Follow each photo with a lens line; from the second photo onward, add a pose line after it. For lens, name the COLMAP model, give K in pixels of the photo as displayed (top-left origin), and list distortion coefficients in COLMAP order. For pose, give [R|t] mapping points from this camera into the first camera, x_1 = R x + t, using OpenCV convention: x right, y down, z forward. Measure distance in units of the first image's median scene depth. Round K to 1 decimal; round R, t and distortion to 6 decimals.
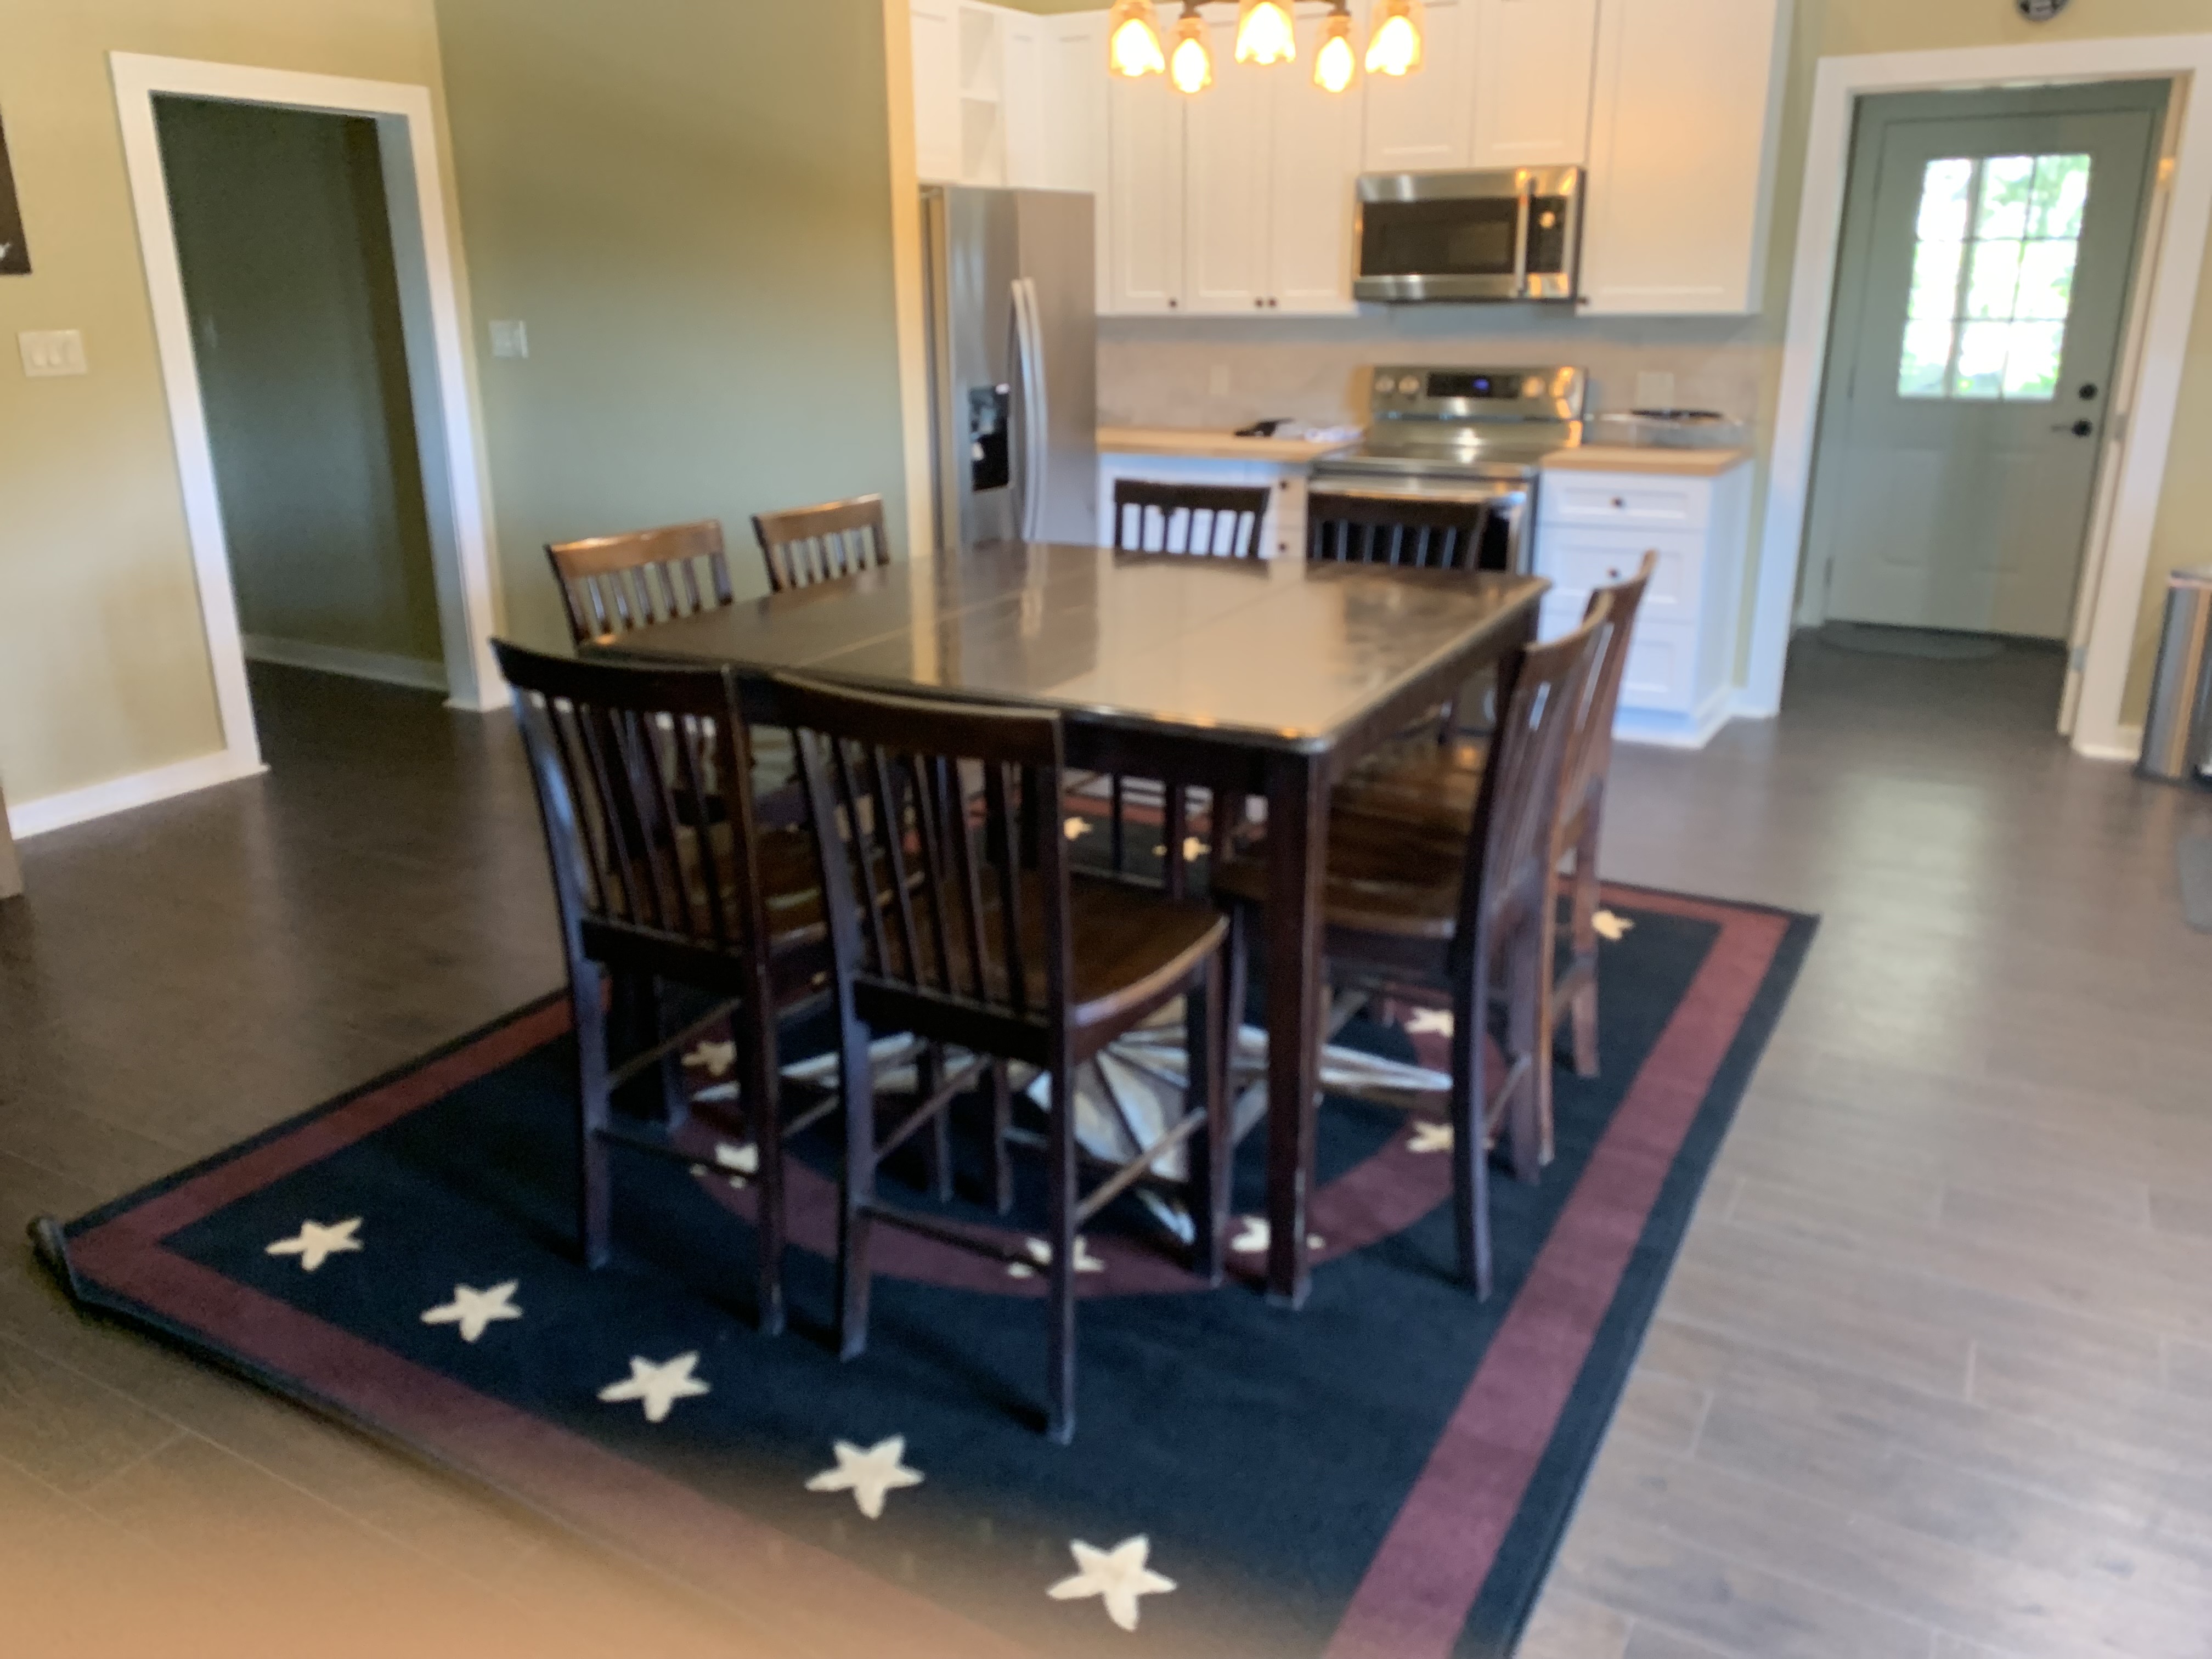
lens RADIAL K [[1677.9, 0, 1096.6], [0, 1677.9, 827.3], [0, 0, 1]] dist [0.060838, -0.062760]
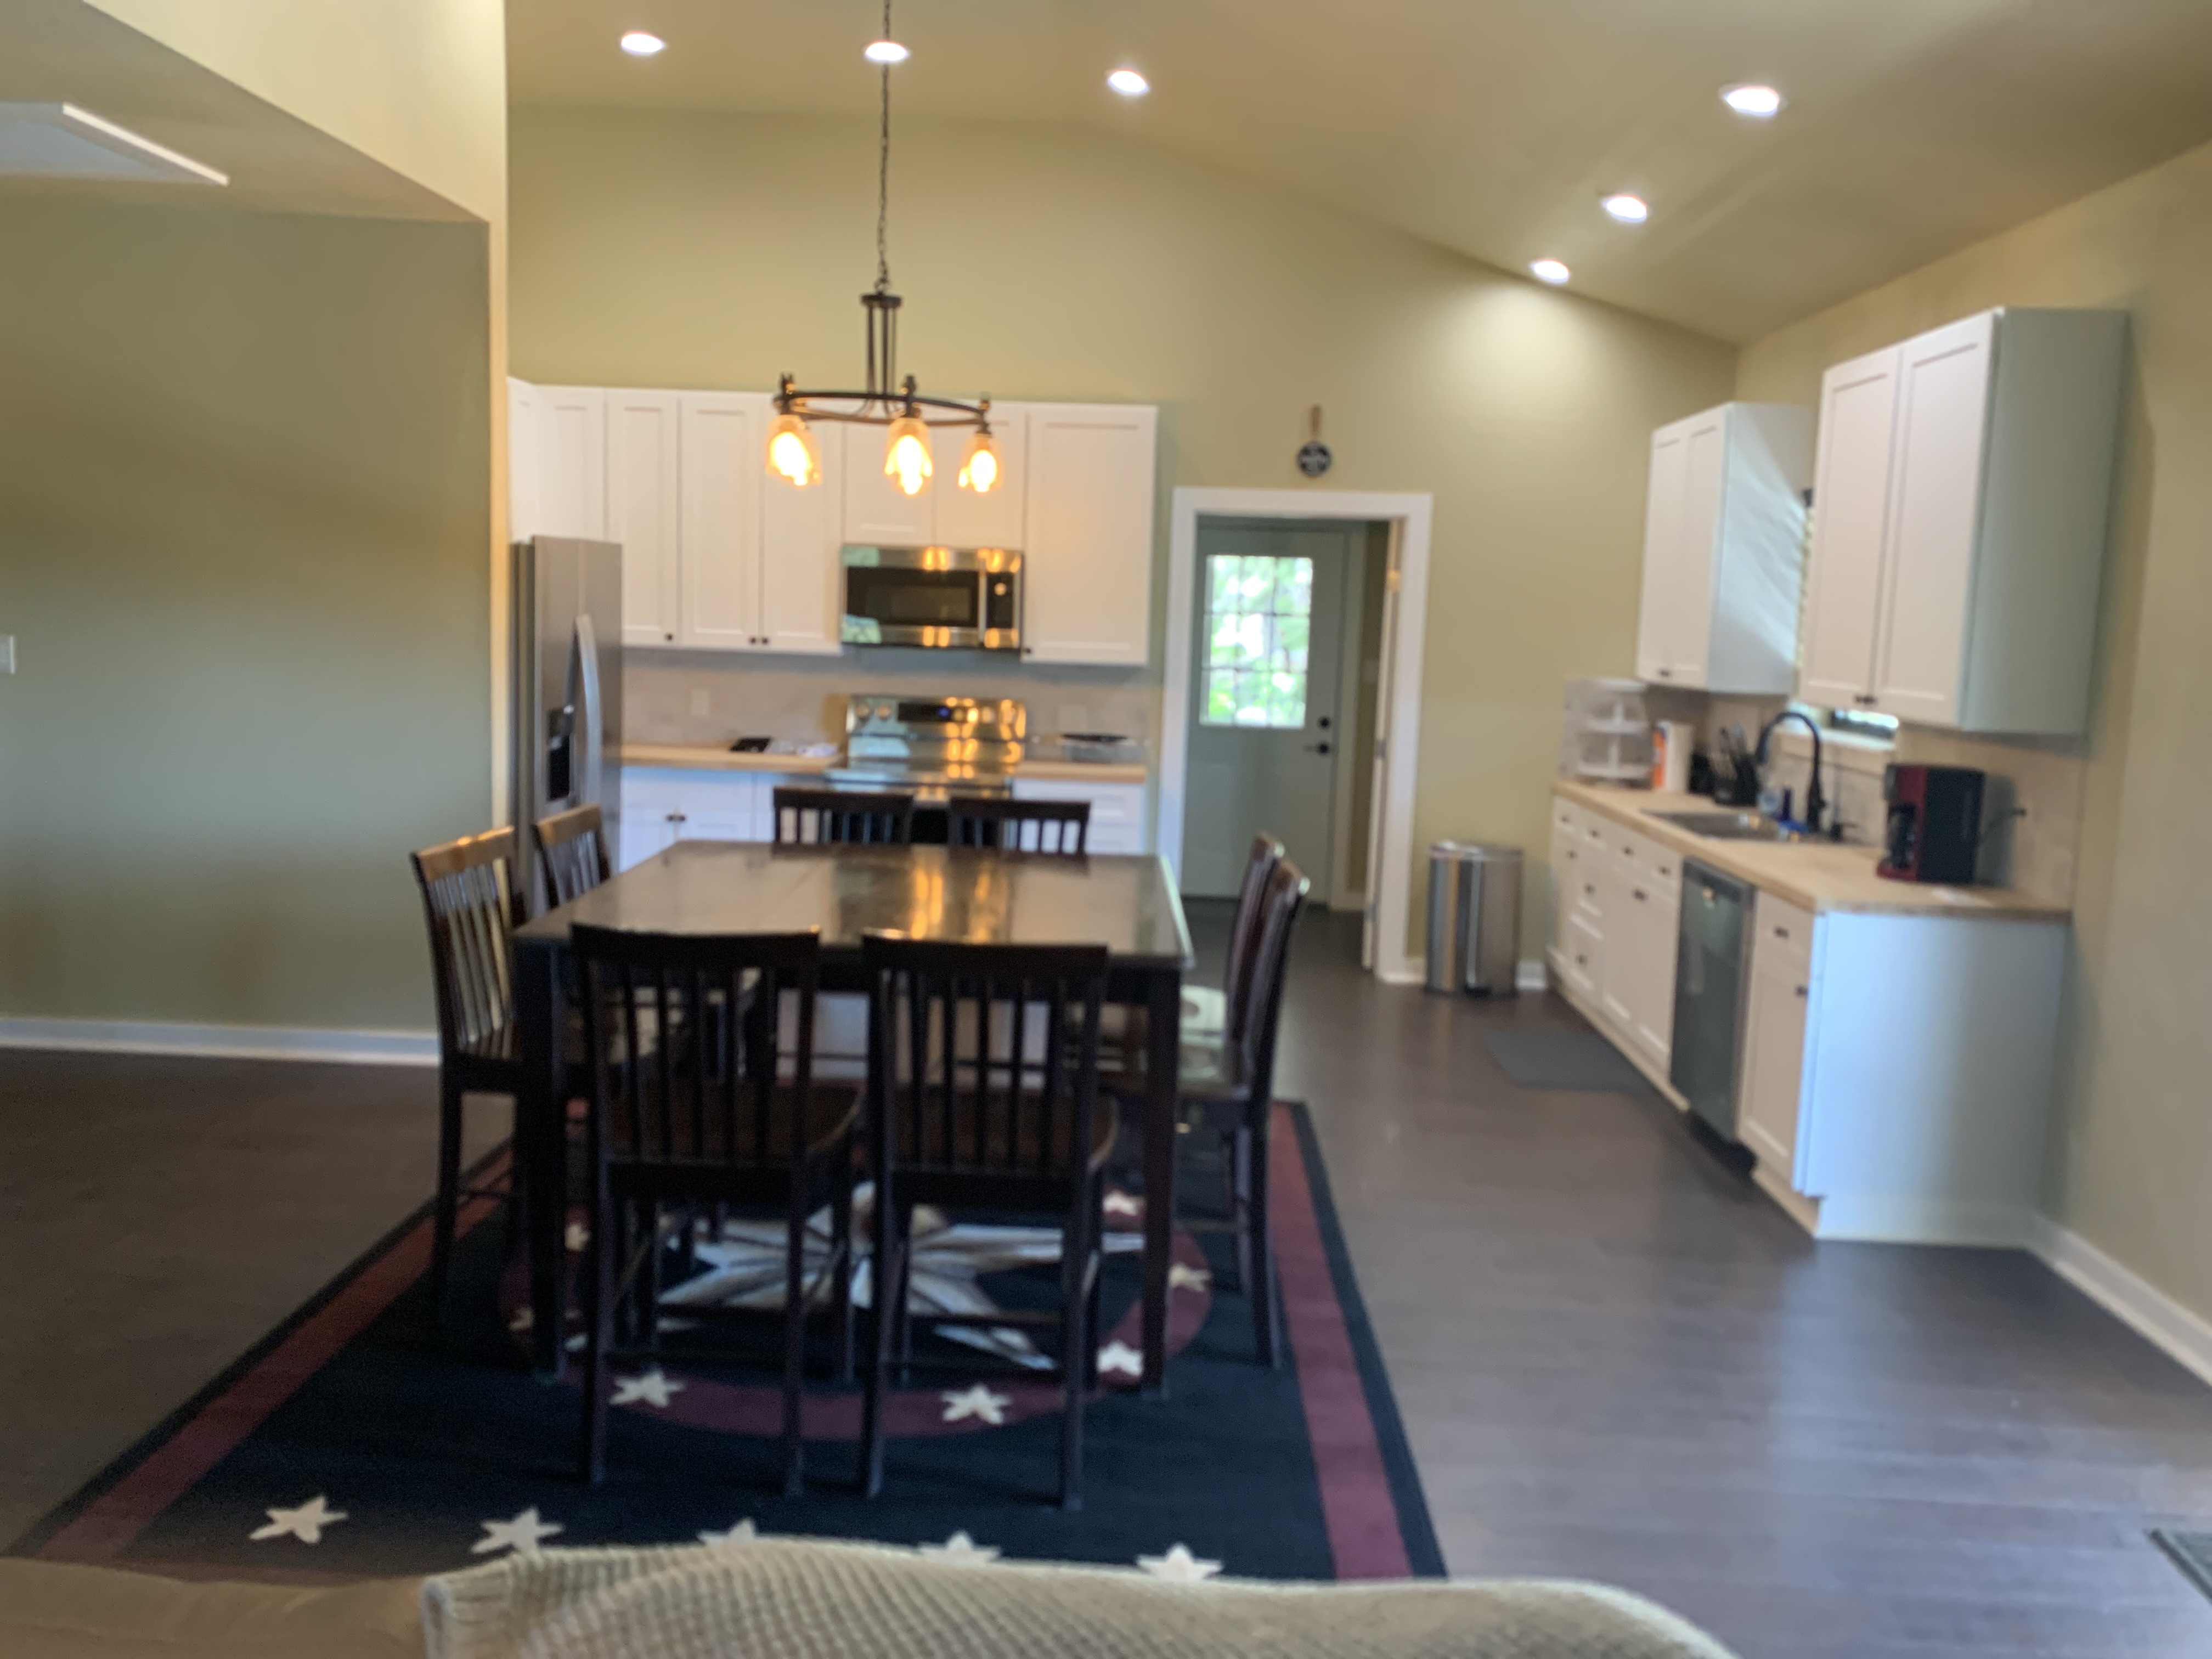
lens RADIAL K [[1677.9, 0, 1109.3], [0, 1677.9, 825.8], [0, 0, 1]] dist [0.060838, -0.062760]
pose [[0.882807, -0.020578, 0.469285, -0.258237], [0.104915, 0.982441, -0.154283, 0.020941], [-0.457870, 0.185437, 0.869464, -0.105656]]
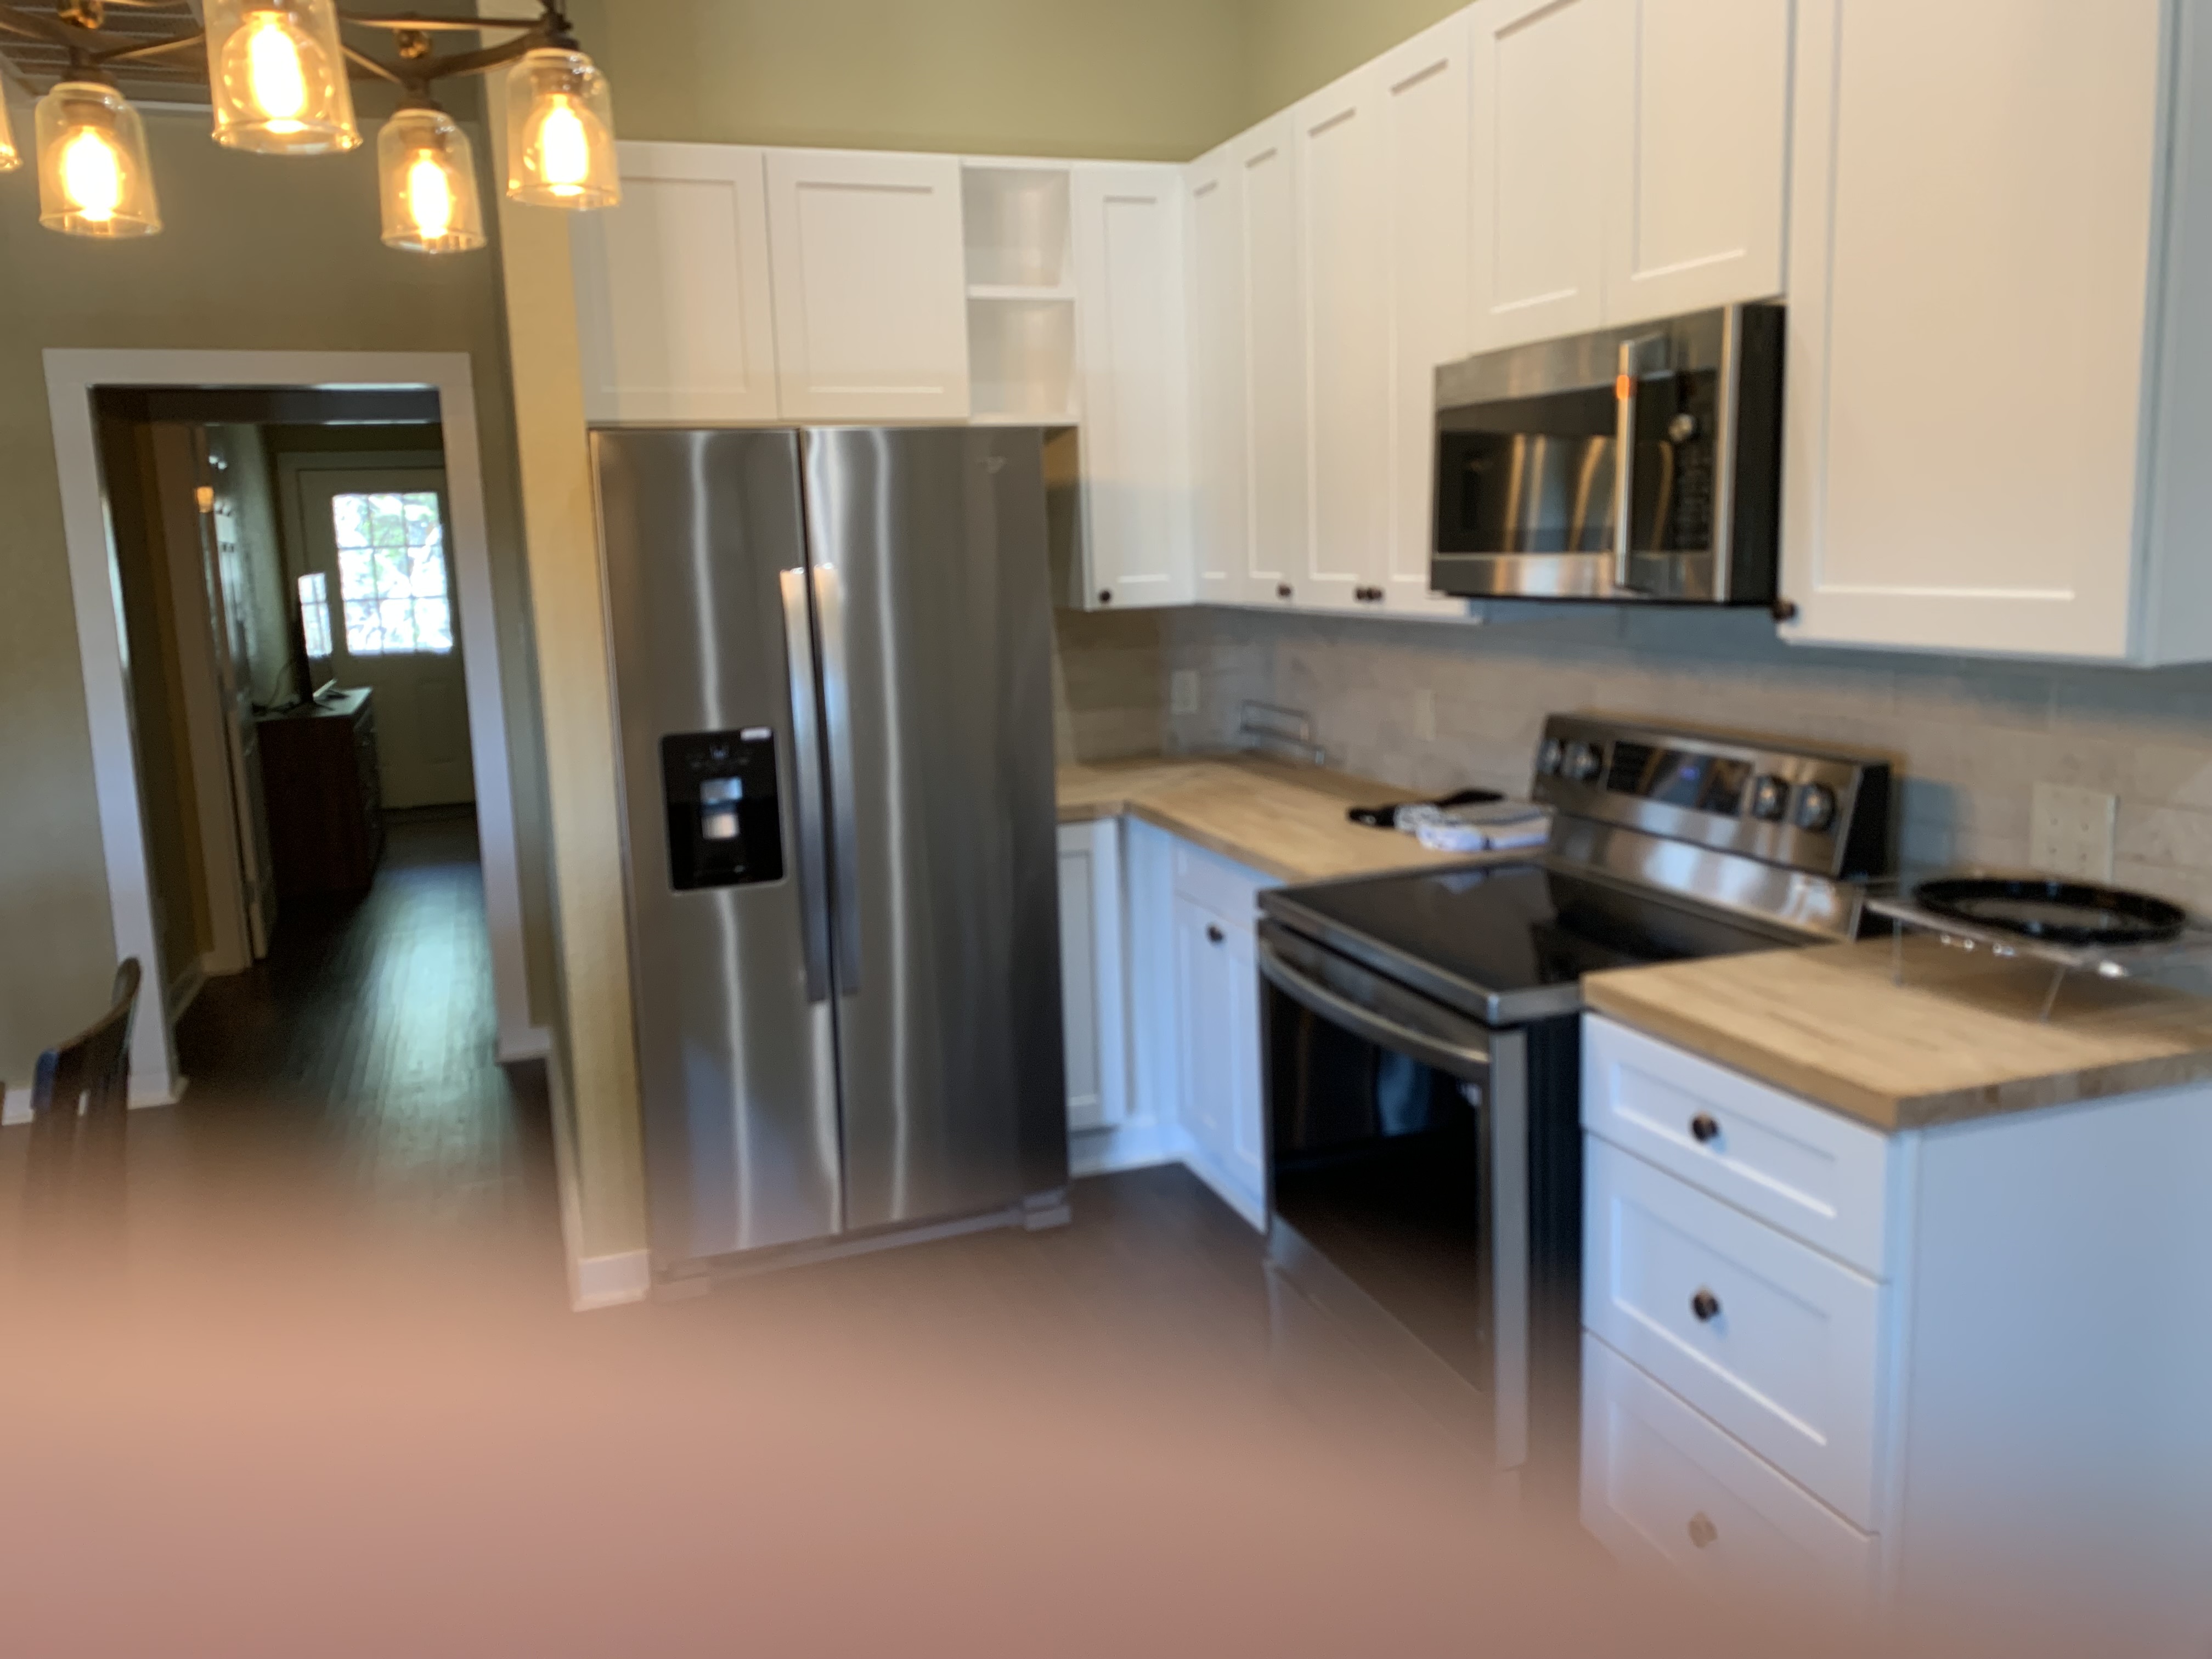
lens RADIAL K [[1677.9, 0, 1088.4], [0, 1677.9, 819.8], [0, 0, 1]] dist [0.060838, -0.062760]
pose [[0.750989, 0.094890, -0.653461, 0.438334], [-0.179352, 0.981729, -0.063562, -0.207483], [0.635491, 0.164934, 0.754286, 0.598752]]
